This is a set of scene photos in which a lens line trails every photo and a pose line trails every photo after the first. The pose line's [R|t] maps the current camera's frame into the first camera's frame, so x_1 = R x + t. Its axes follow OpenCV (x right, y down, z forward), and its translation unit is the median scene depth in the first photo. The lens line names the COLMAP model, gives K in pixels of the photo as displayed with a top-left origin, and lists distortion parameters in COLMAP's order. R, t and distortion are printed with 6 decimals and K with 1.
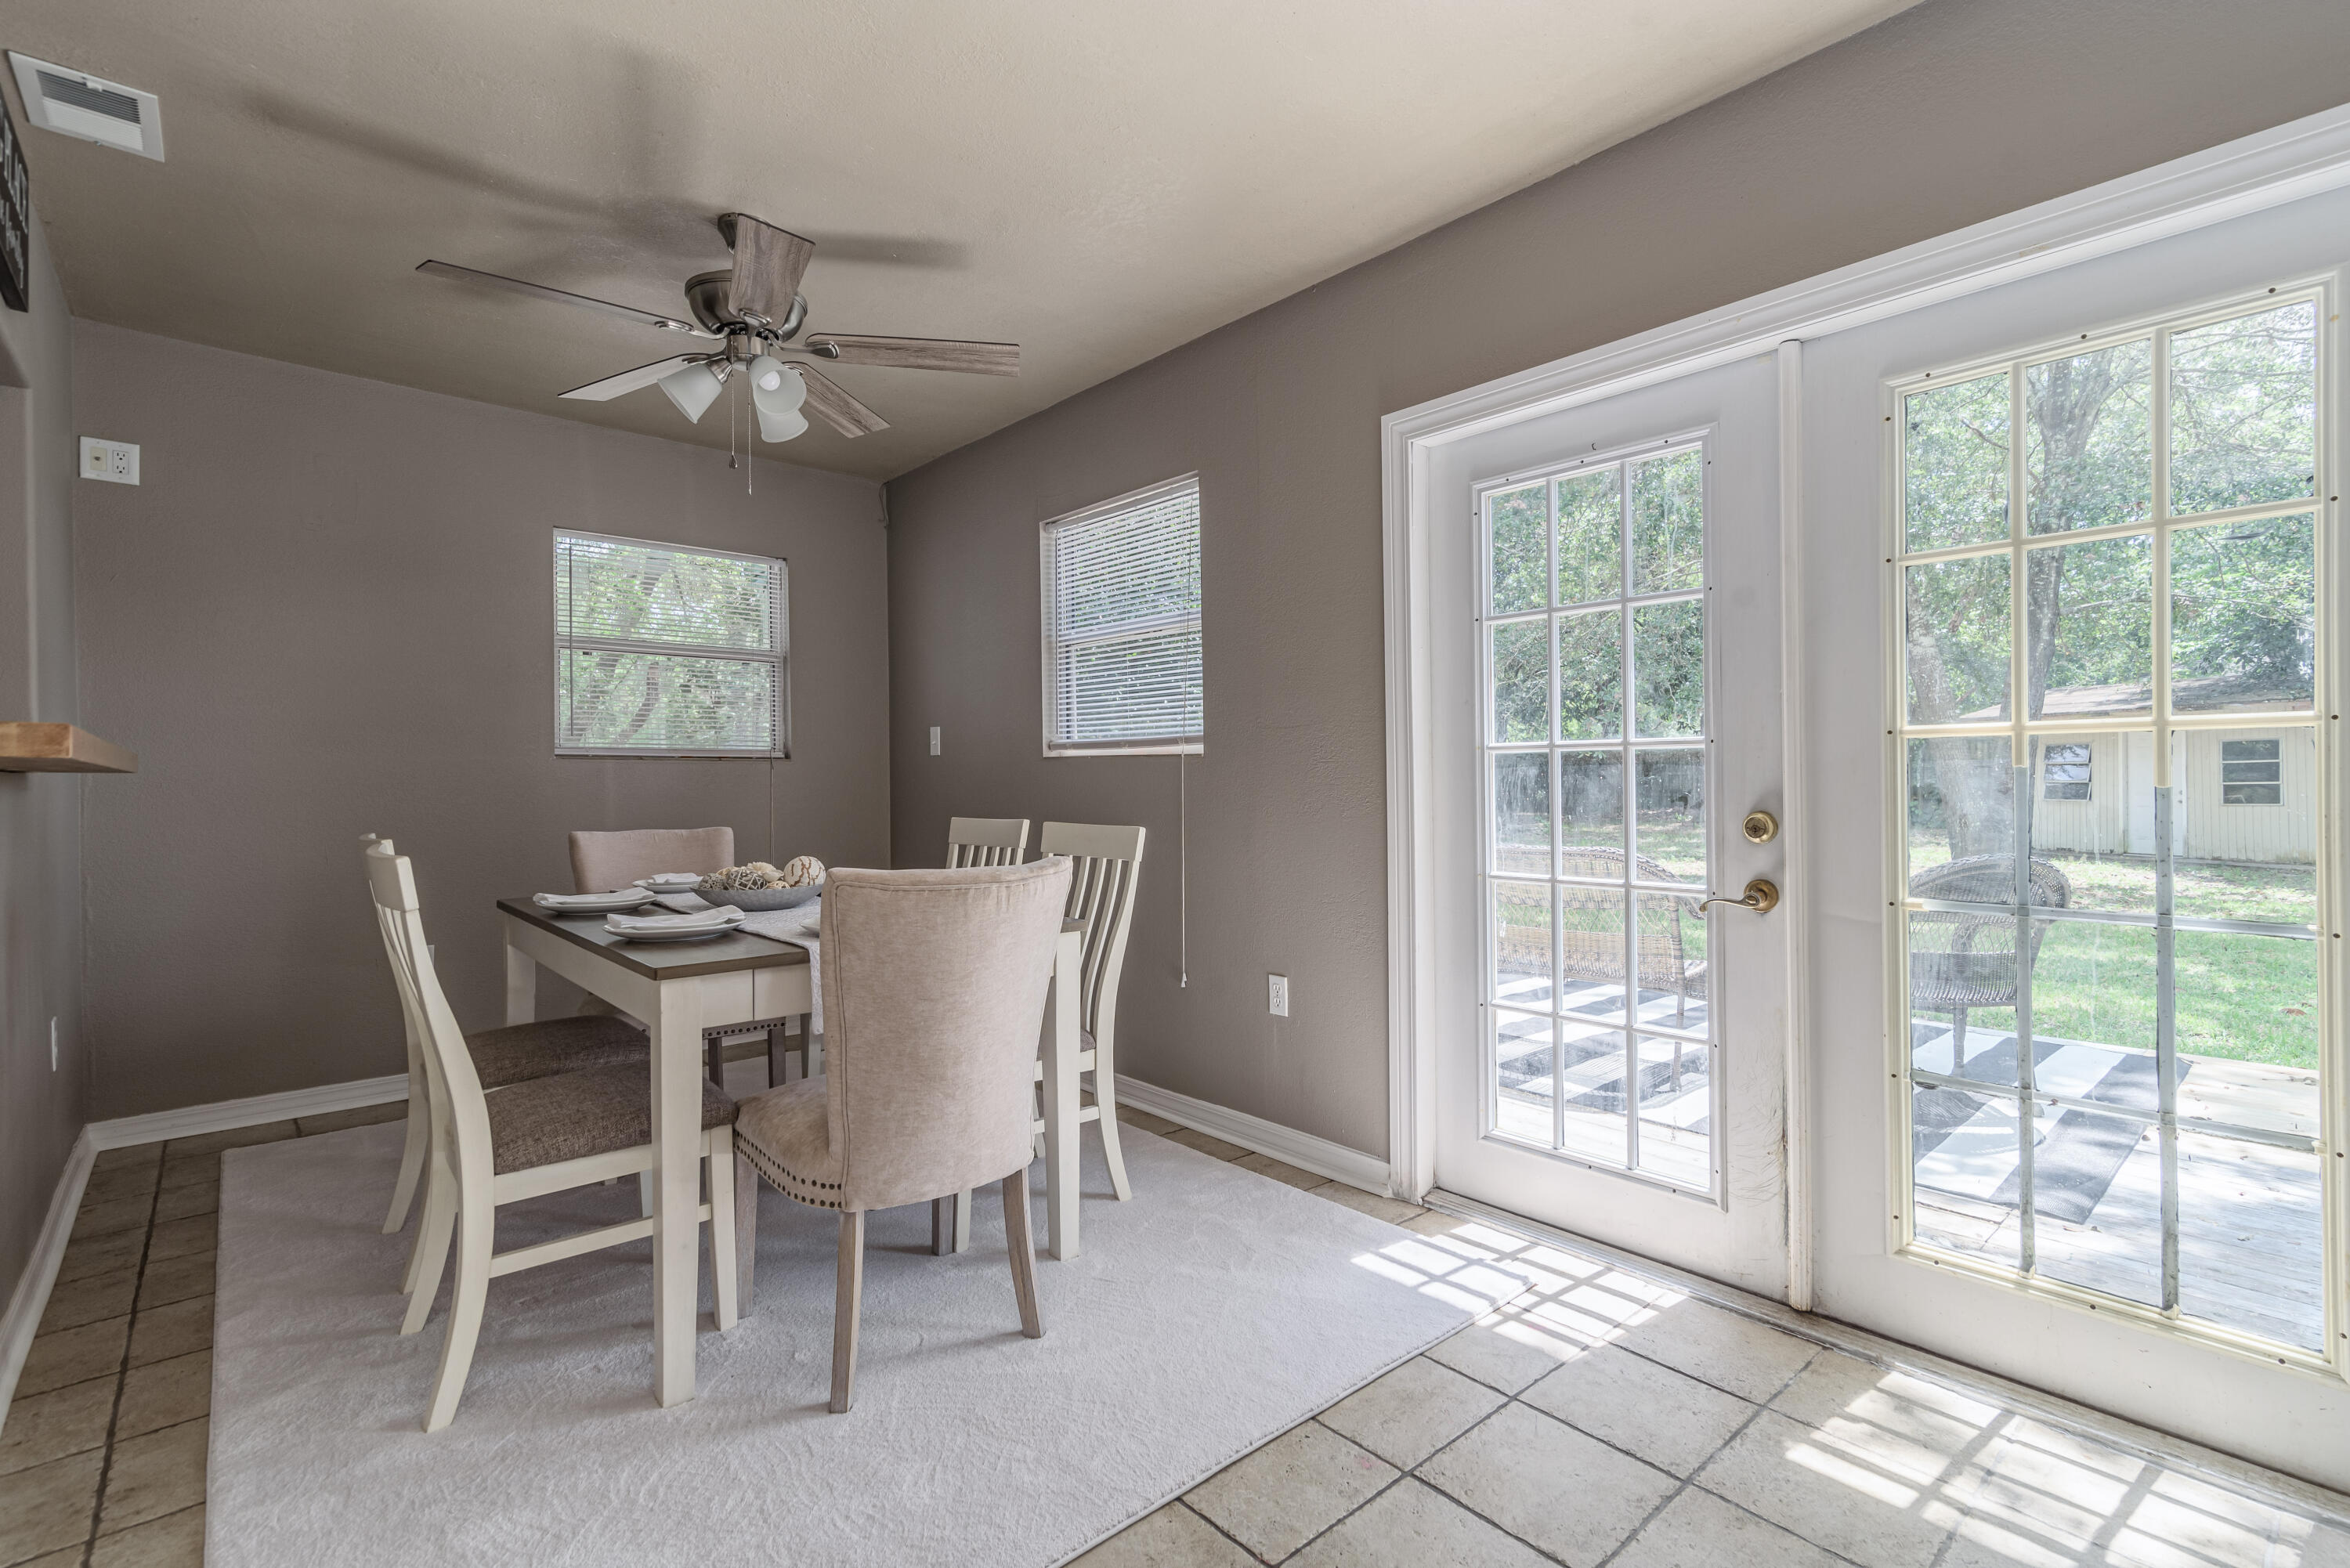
lens RADIAL K [[1072.7, 0, 1188.8], [0, 1072.7, 782.8], [0, 0, 1]] dist [0.002788, 0.001065]
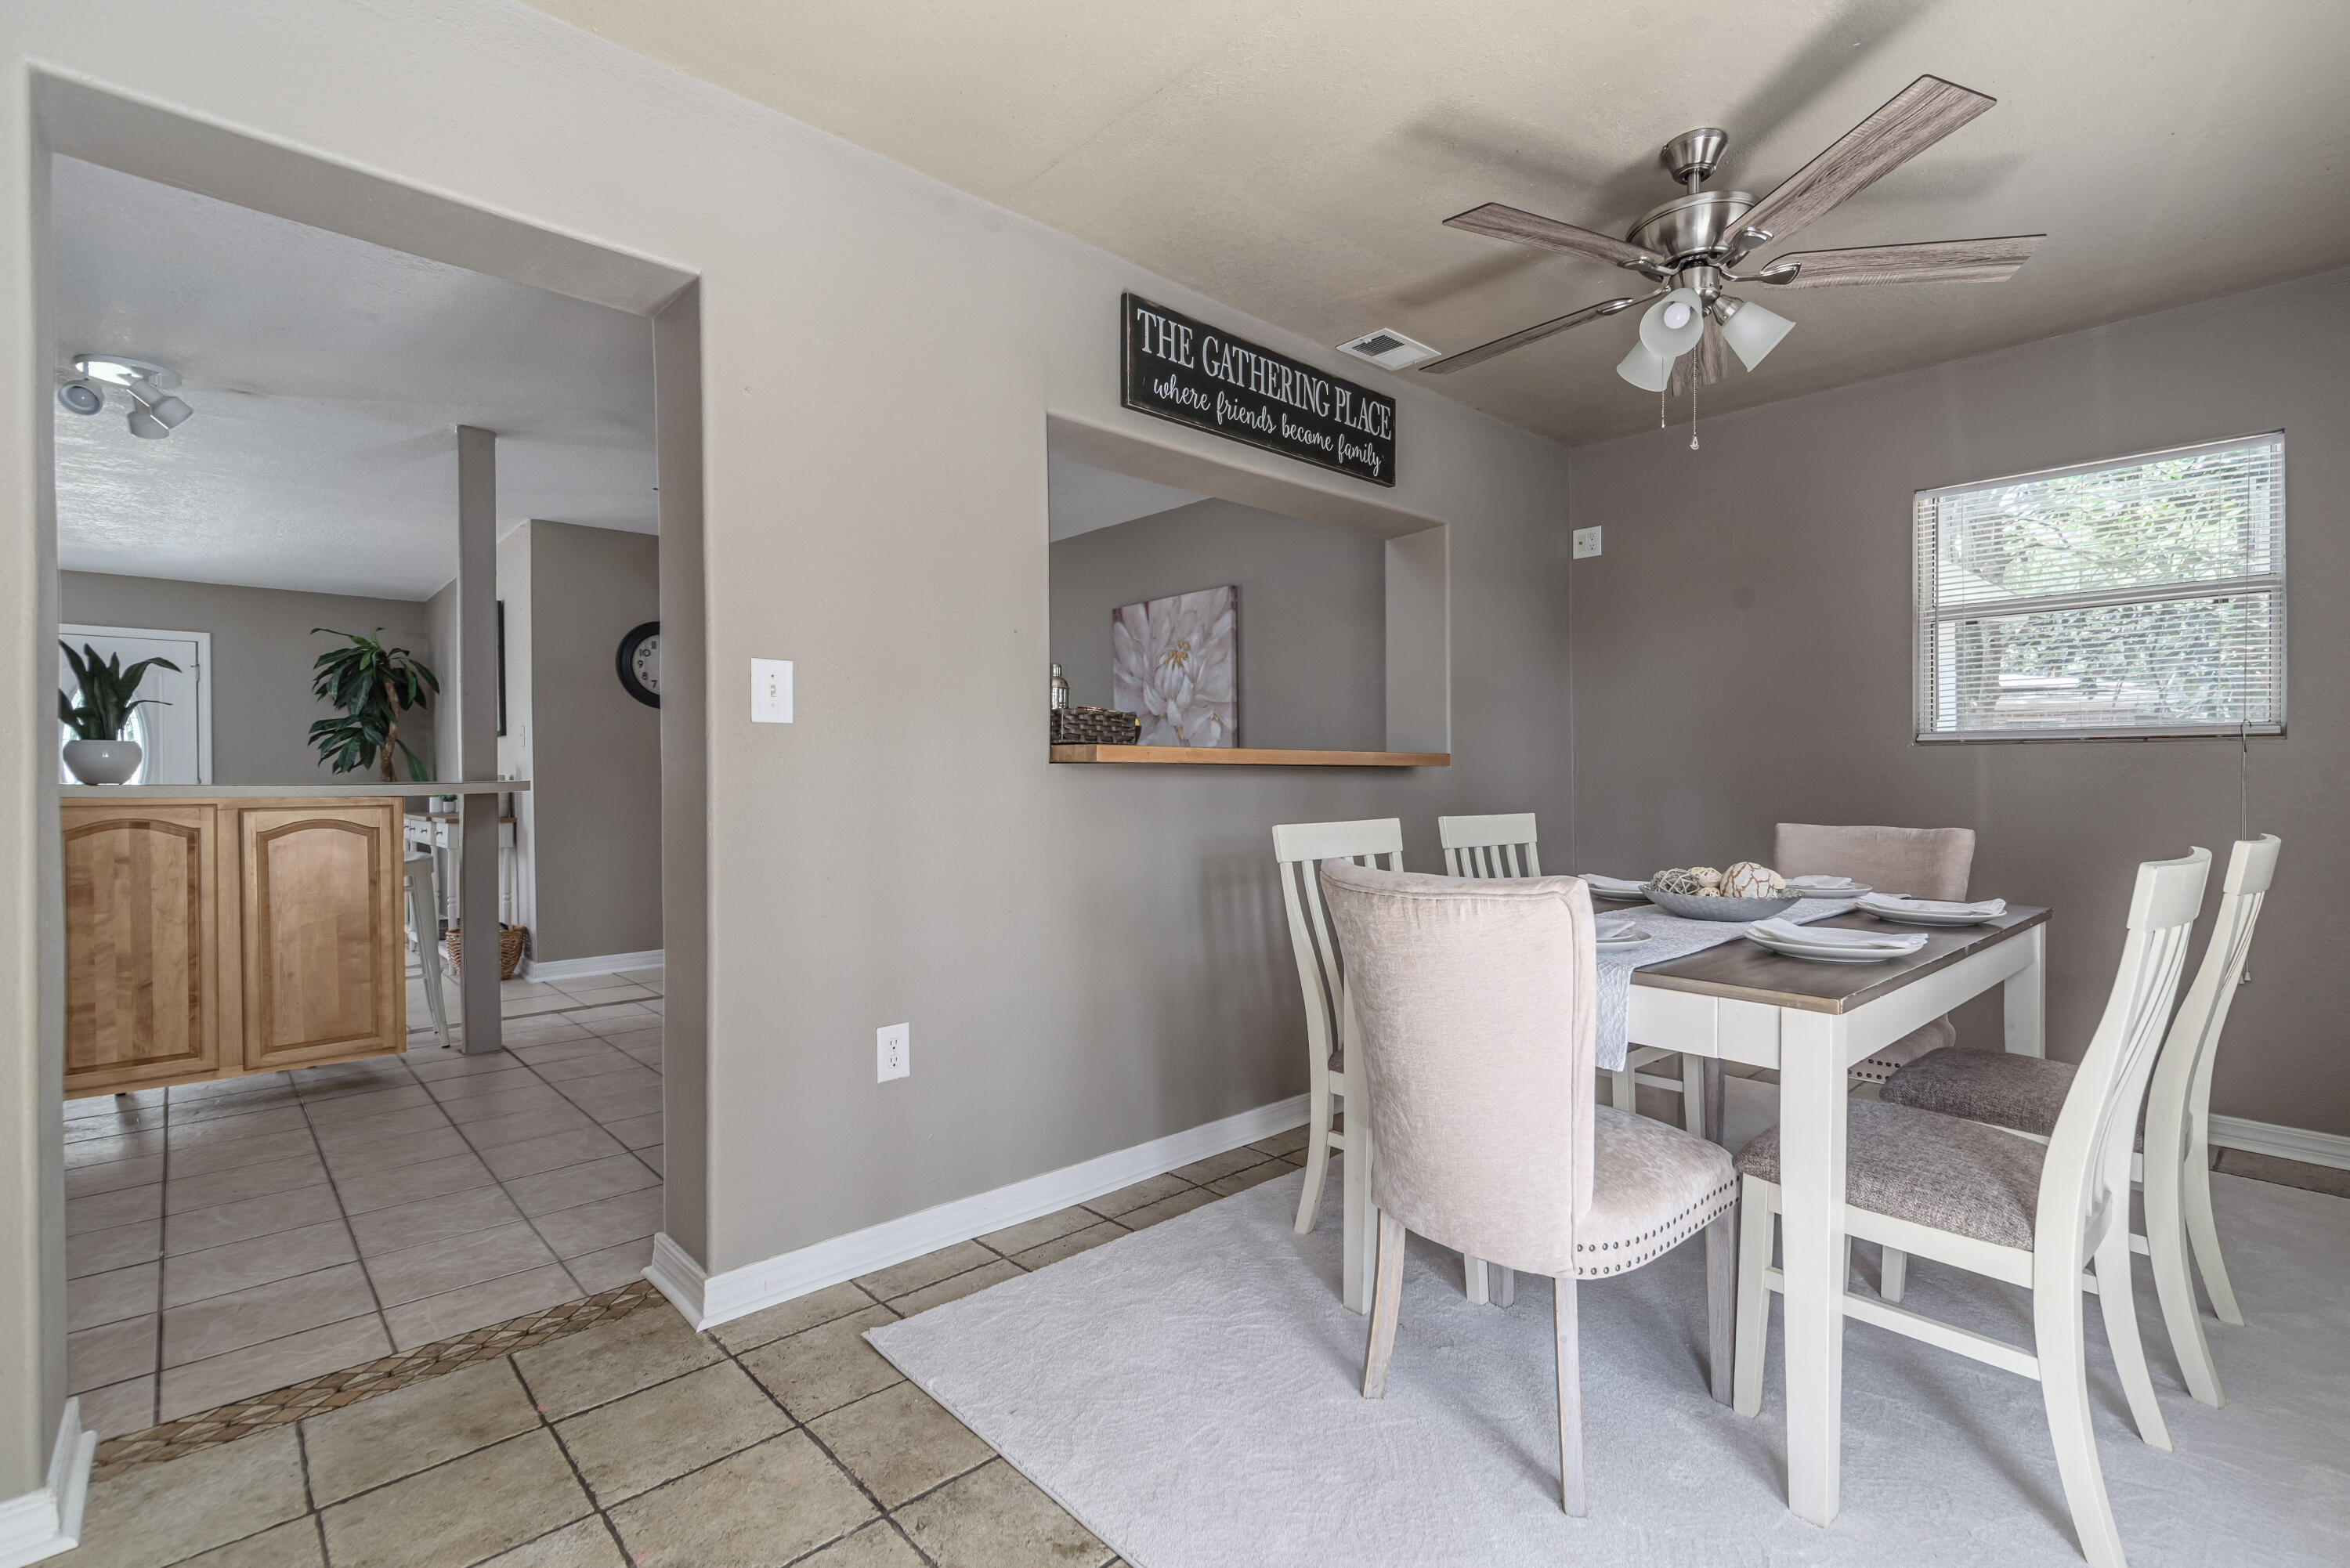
lens RADIAL K [[1072.7, 0, 1198.3], [0, 1072.7, 779.1], [0, 0, 1]] dist [0.002788, 0.001065]
pose [[0.021532, 0.008902, -0.999729, 0.474533], [0.000062, 0.999960, 0.008905, -0.002983], [0.999768, -0.000253, 0.021531, 0.571327]]
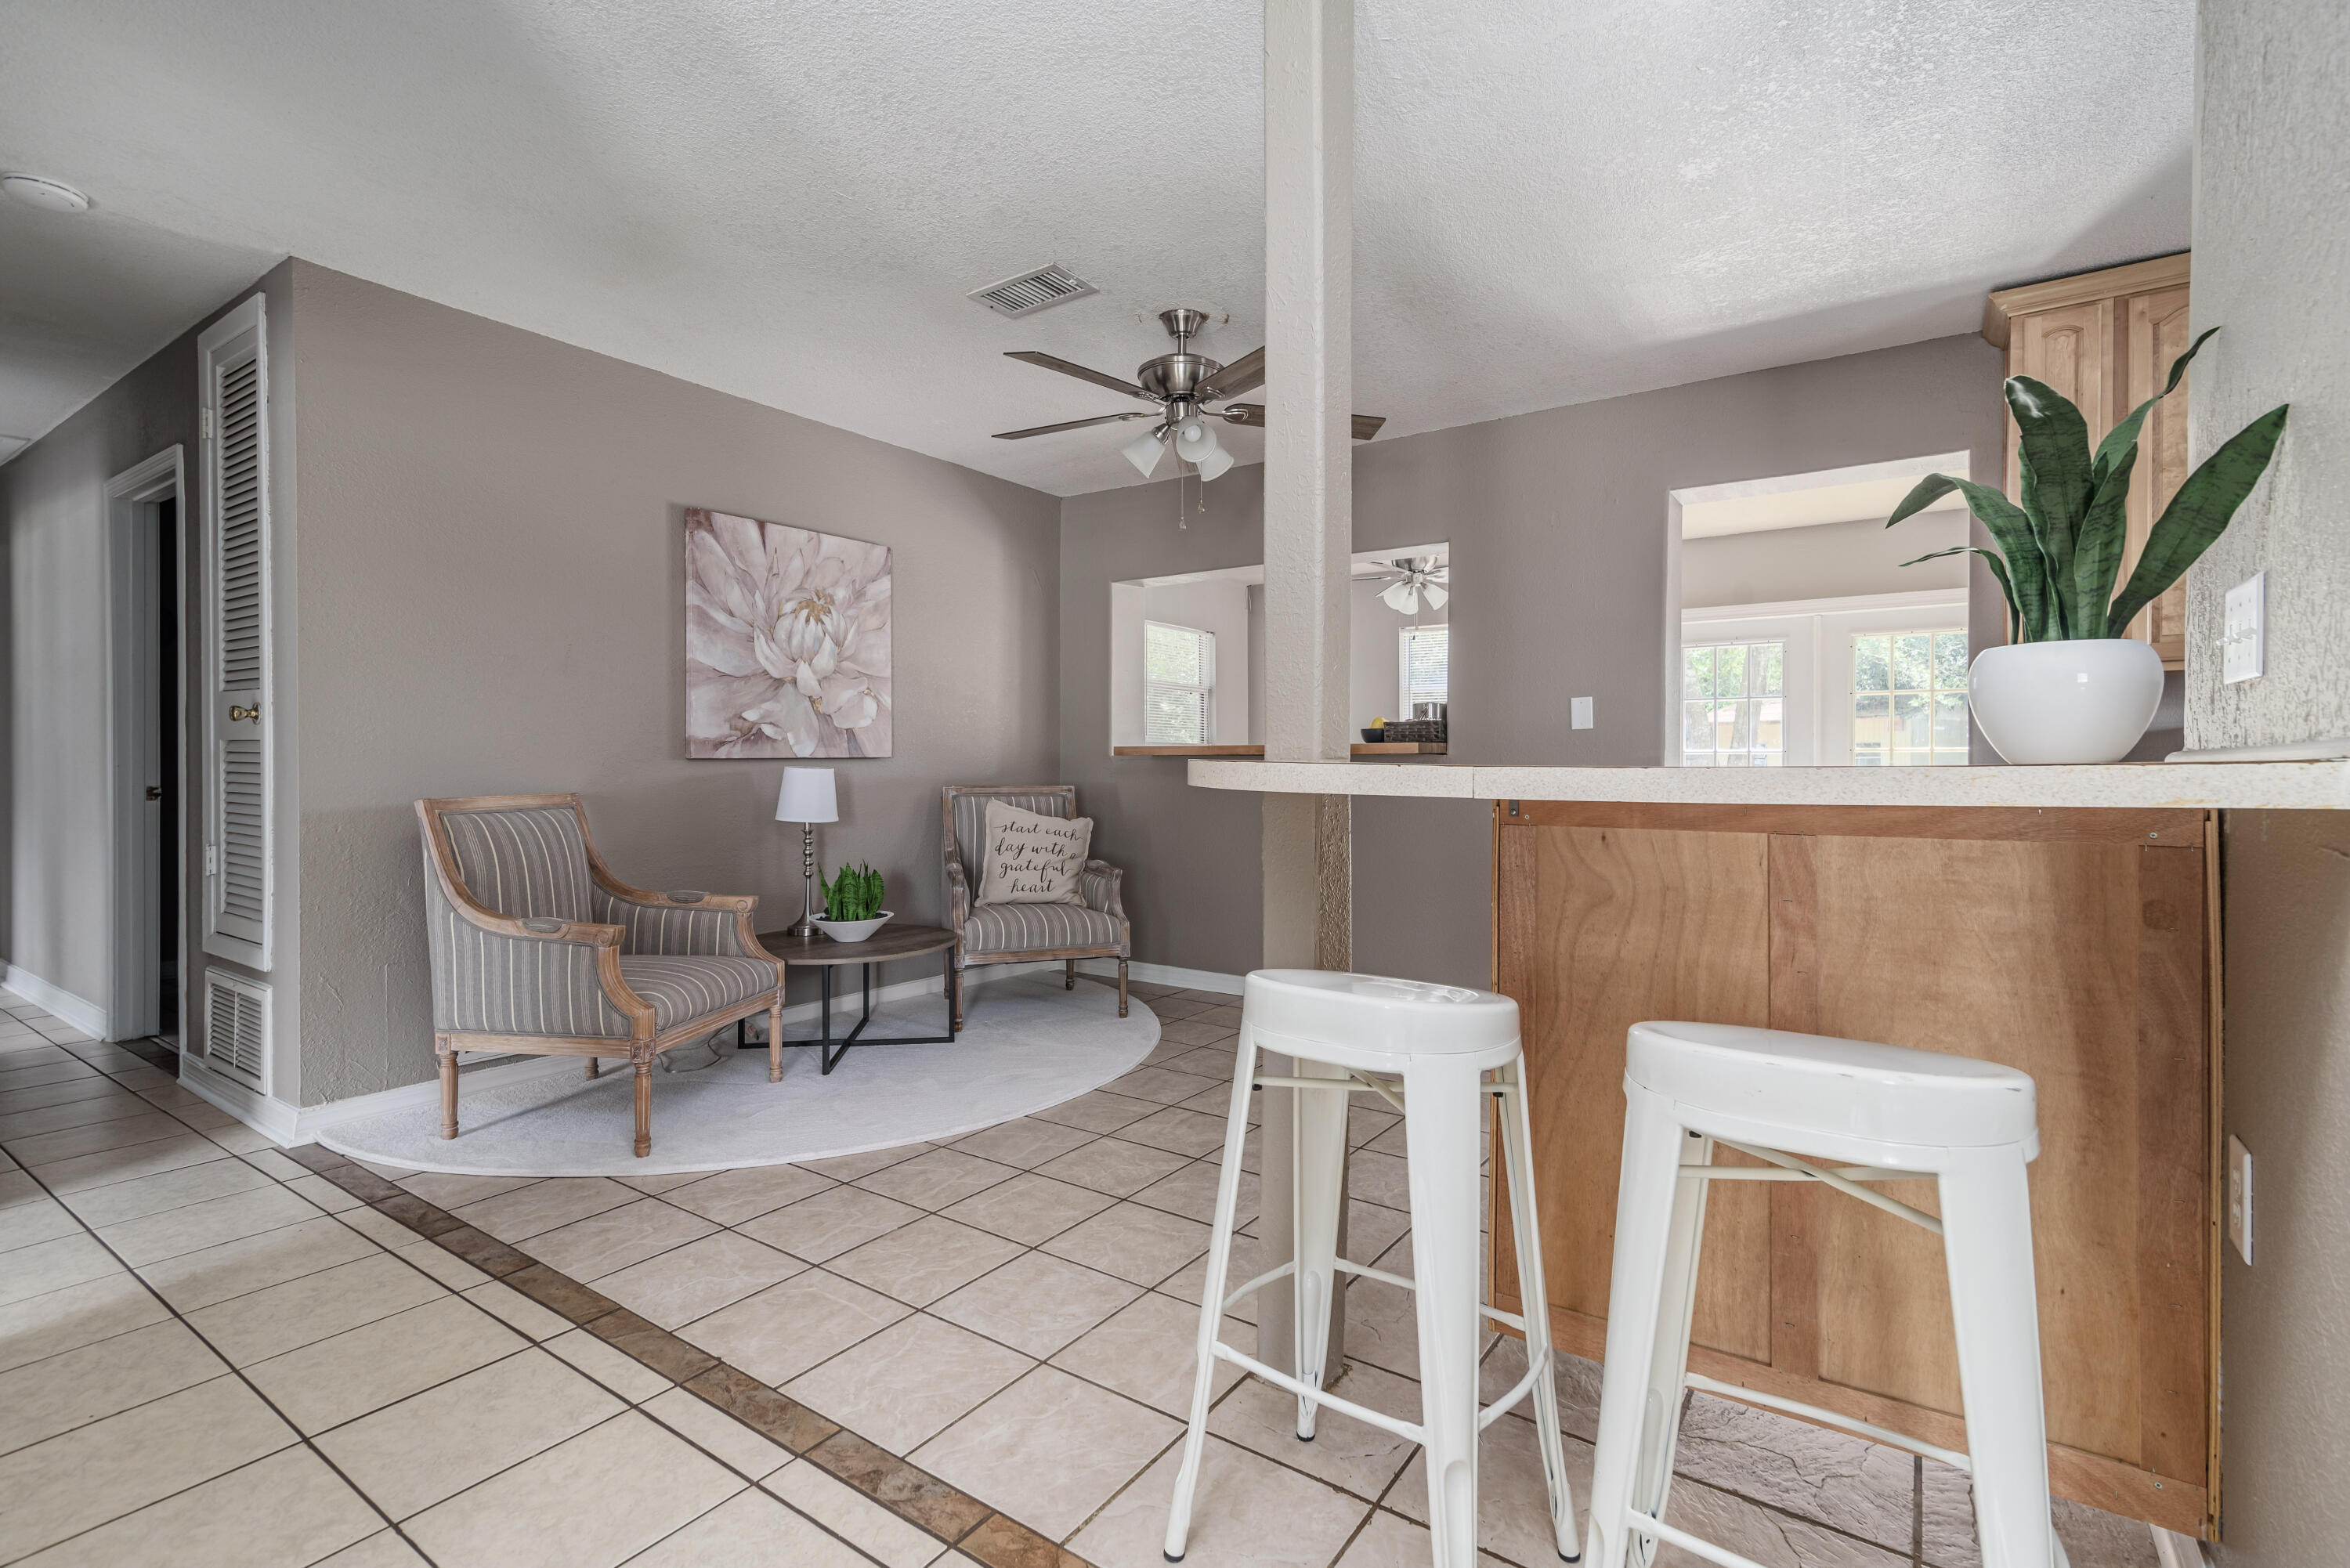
lens RADIAL K [[1072.7, 0, 1183.5], [0, 1072.7, 773.3], [0, 0, 1]] dist [0.002788, 0.001065]
pose [[0.970752, 0.003012, 0.240064, -1.389042], [-0.004011, 0.999985, 0.003674, 0.021551], [-0.240050, -0.004530, 0.970750, -1.105886]]
